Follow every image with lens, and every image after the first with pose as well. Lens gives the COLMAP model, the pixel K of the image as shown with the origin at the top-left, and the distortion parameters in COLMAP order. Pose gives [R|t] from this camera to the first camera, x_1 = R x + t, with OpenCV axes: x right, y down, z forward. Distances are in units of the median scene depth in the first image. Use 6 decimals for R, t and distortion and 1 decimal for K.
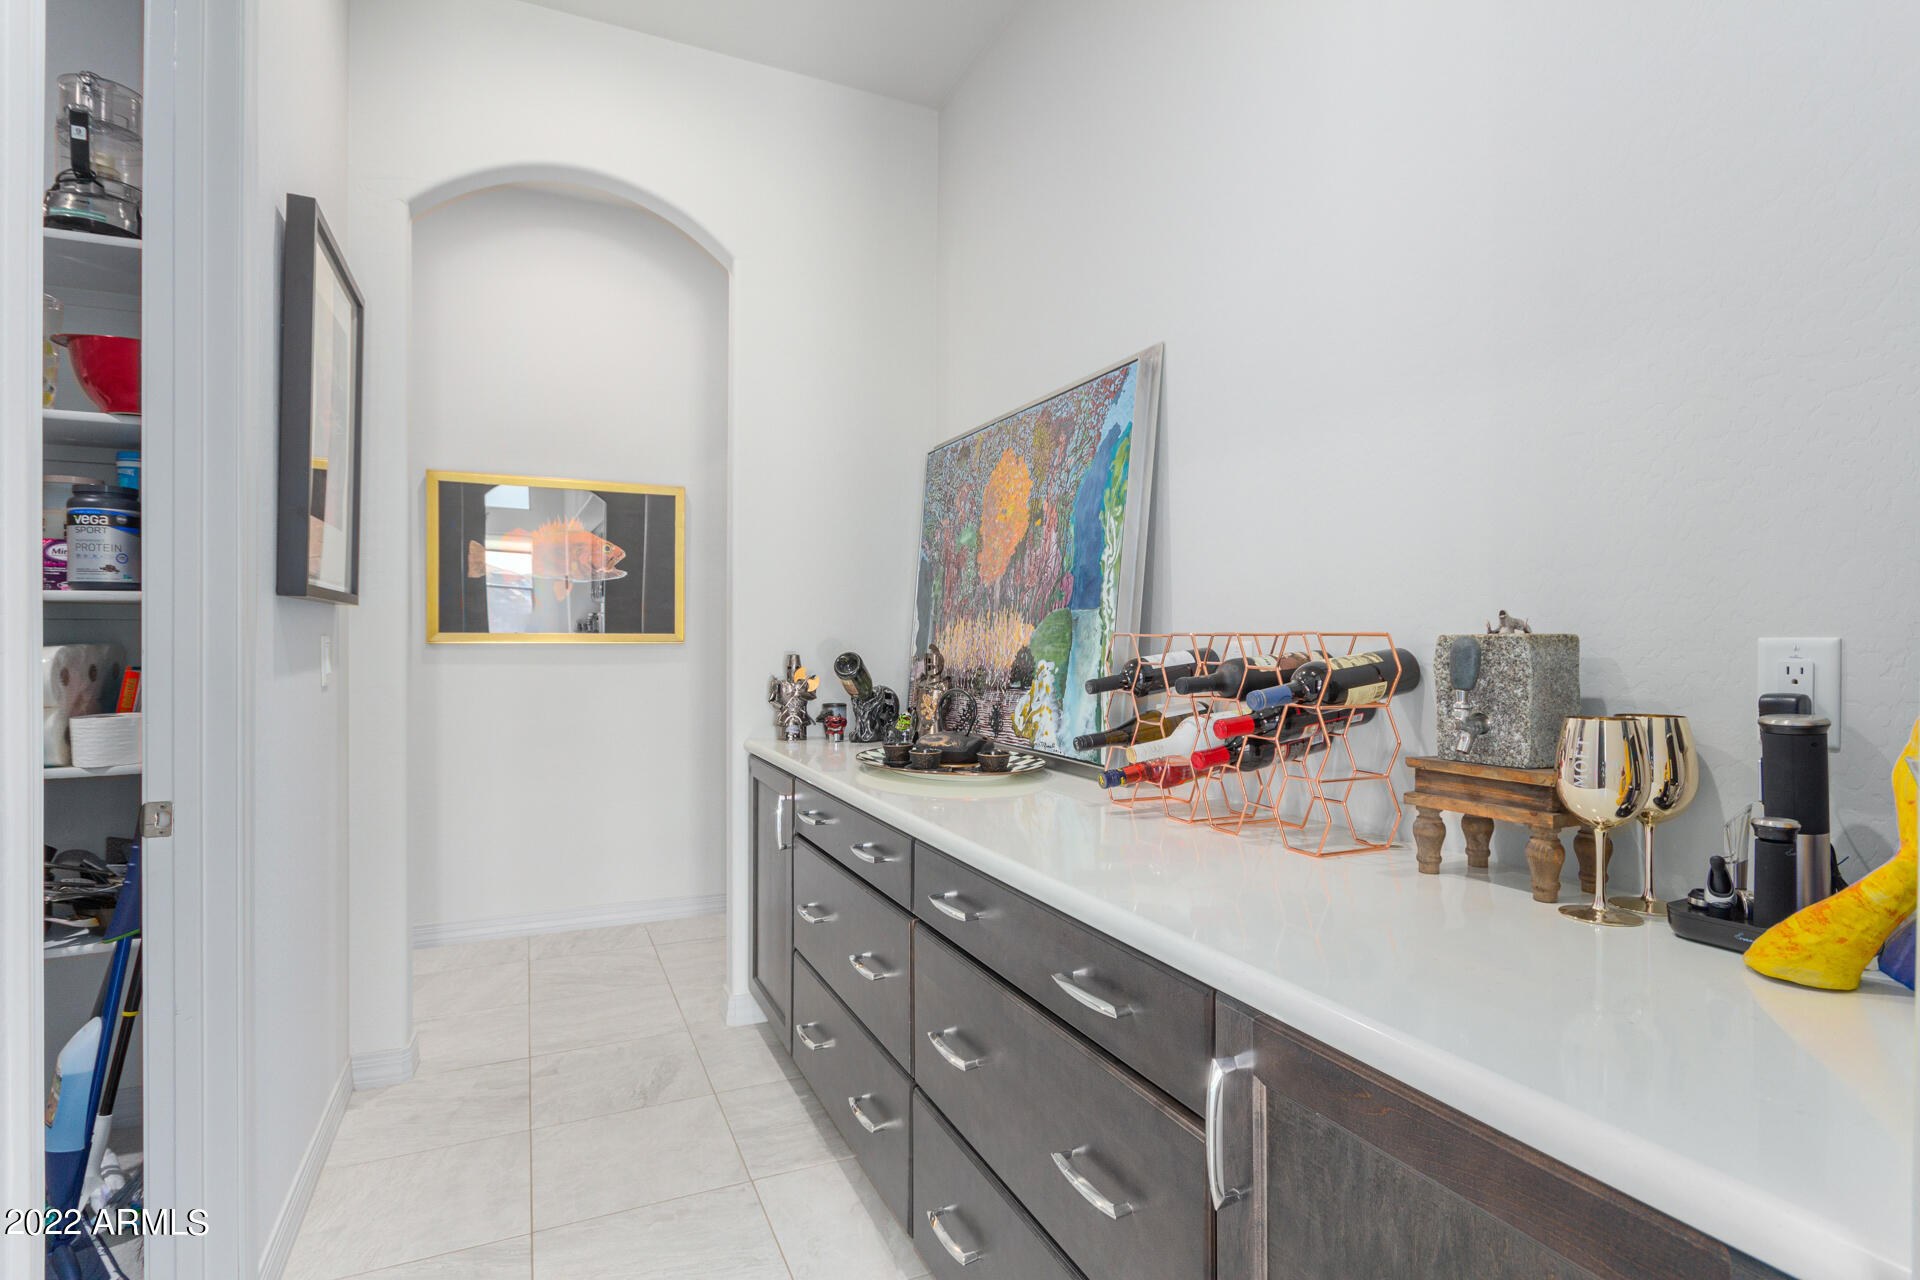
lens RADIAL K [[942.6, 0, 966.5], [0, 942.6, 636.8], [0, 0, 1]] dist [0.002455, 0.000127]
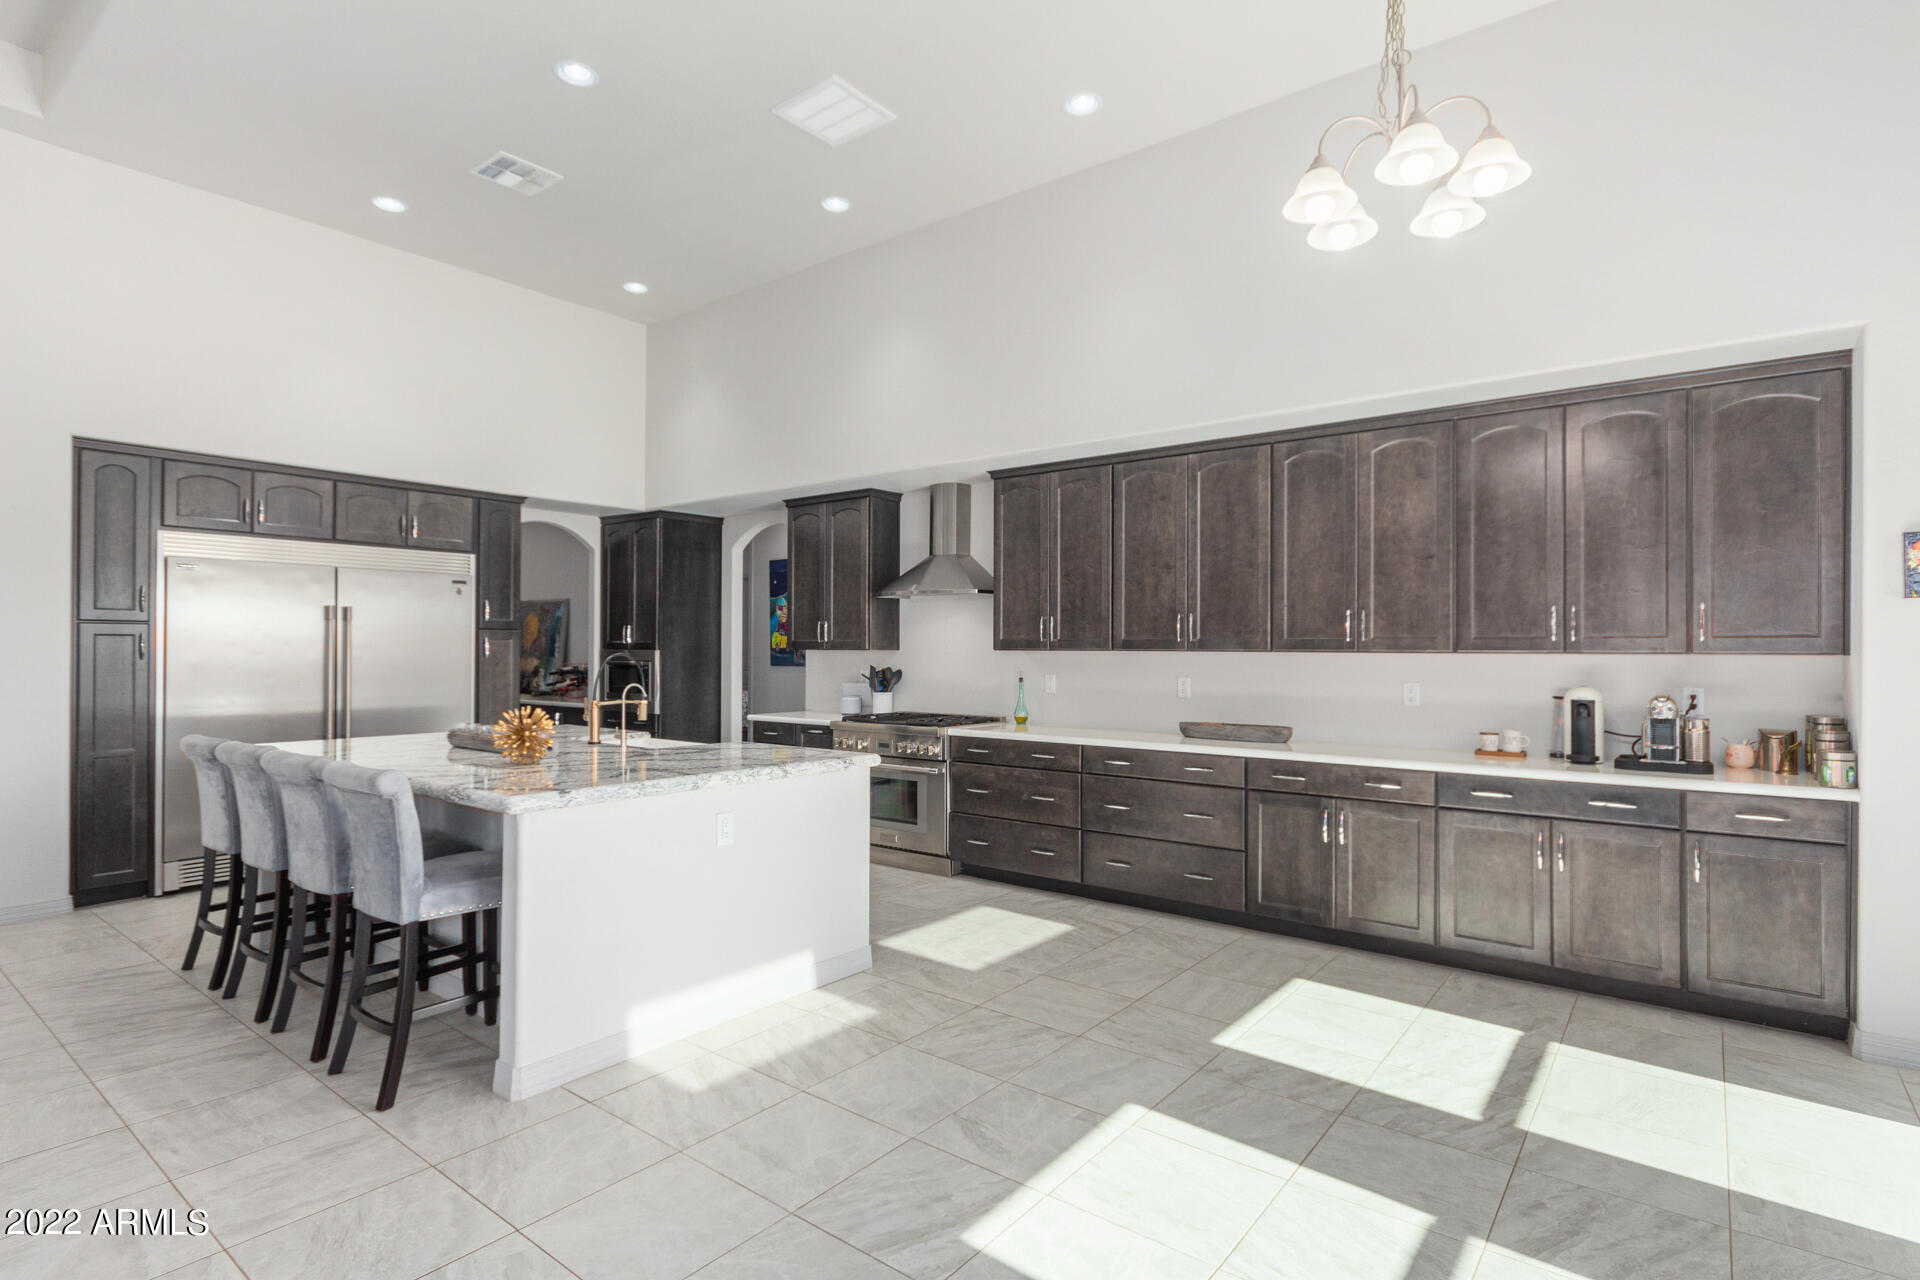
lens RADIAL K [[952.6, 0, 957.4], [0, 952.6, 644.1], [0, 0, 1]] dist [0.010538, -0.006473]
pose [[0.893821, -0.000208, 0.448423, -0.124819], [0.005361, 0.999933, -0.010222, -0.023778], [-0.448391, 0.011541, 0.893763, -2.710964]]
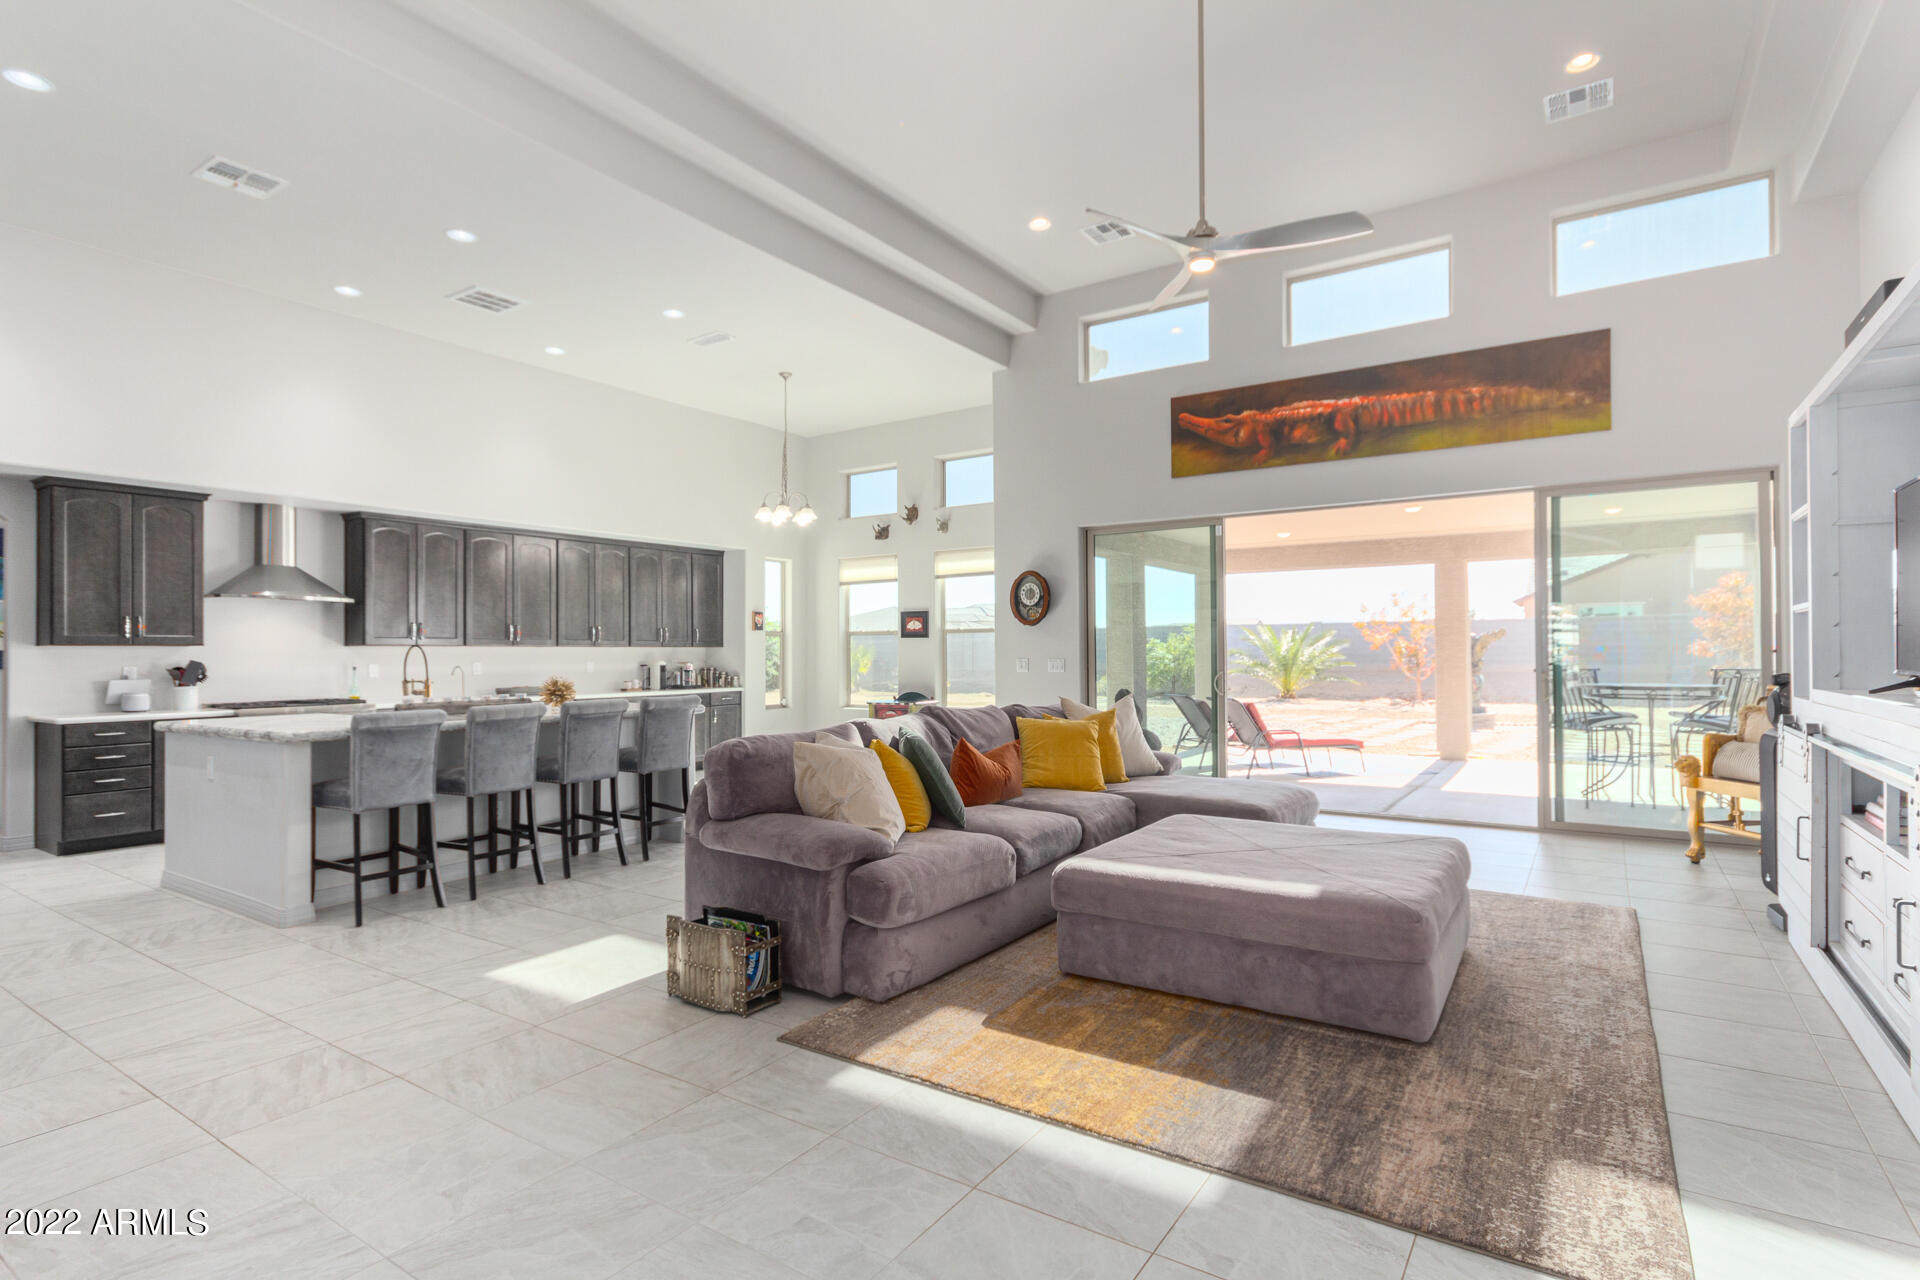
lens RADIAL K [[952.6, 0, 965.0], [0, 952.6, 647.8], [0, 0, 1]] dist [0.010538, -0.006473]
pose [[-0.518476, 0.004378, 0.855081, -2.282555], [0.012608, 0.999917, 0.002525, -0.010644], [-0.854999, 0.012090, -0.518489, -1.035748]]
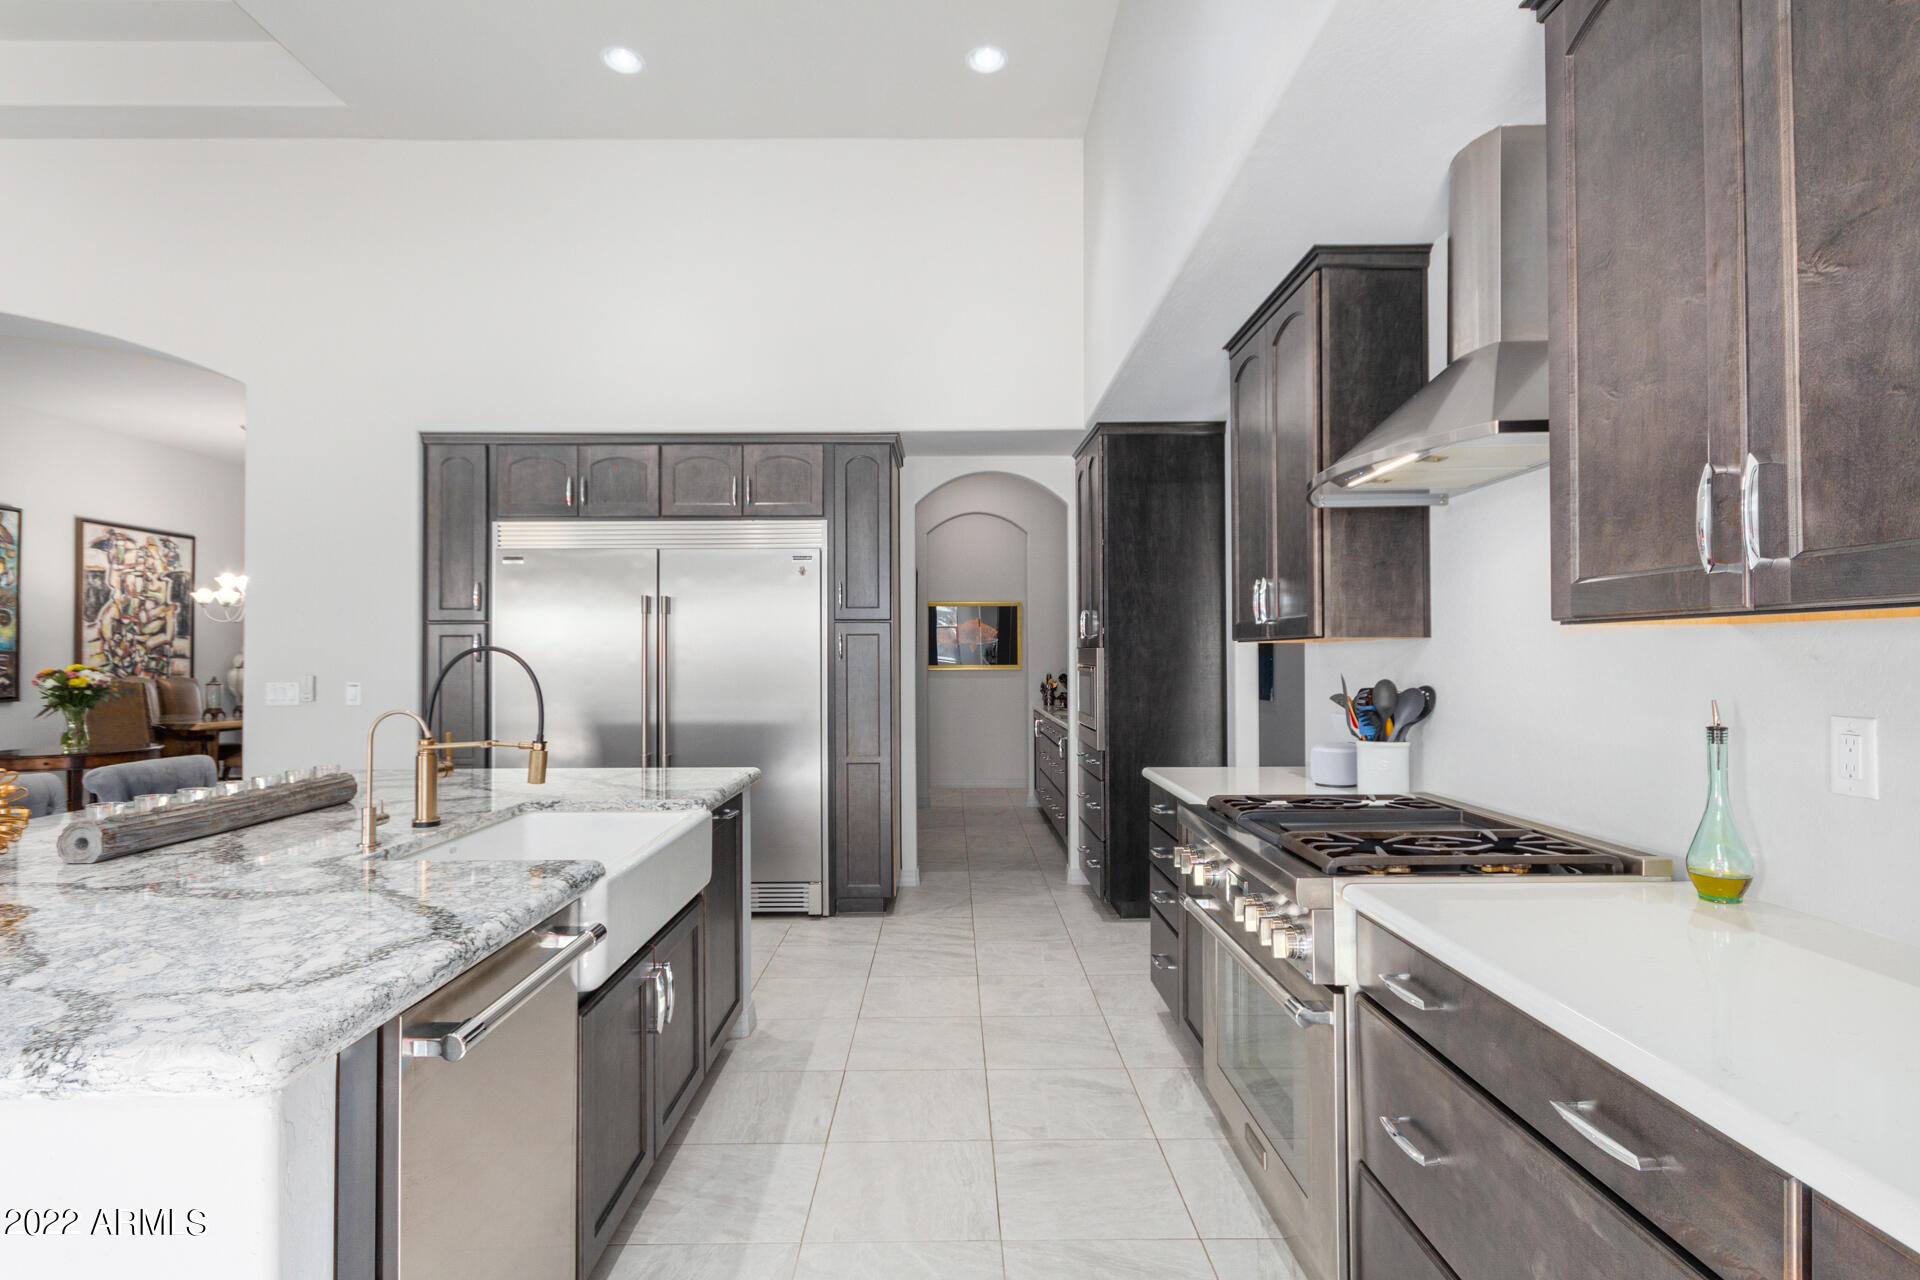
lens RADIAL K [[952.6, 0, 960.6], [0, 952.6, 645.7], [0, 0, 1]] dist [0.010538, -0.006473]
pose [[0.908092, -0.015114, -0.418498, 0.745087], [0.007262, 0.999767, -0.020347, -0.009669], [0.418708, 0.015438, 0.907990, -1.628401]]
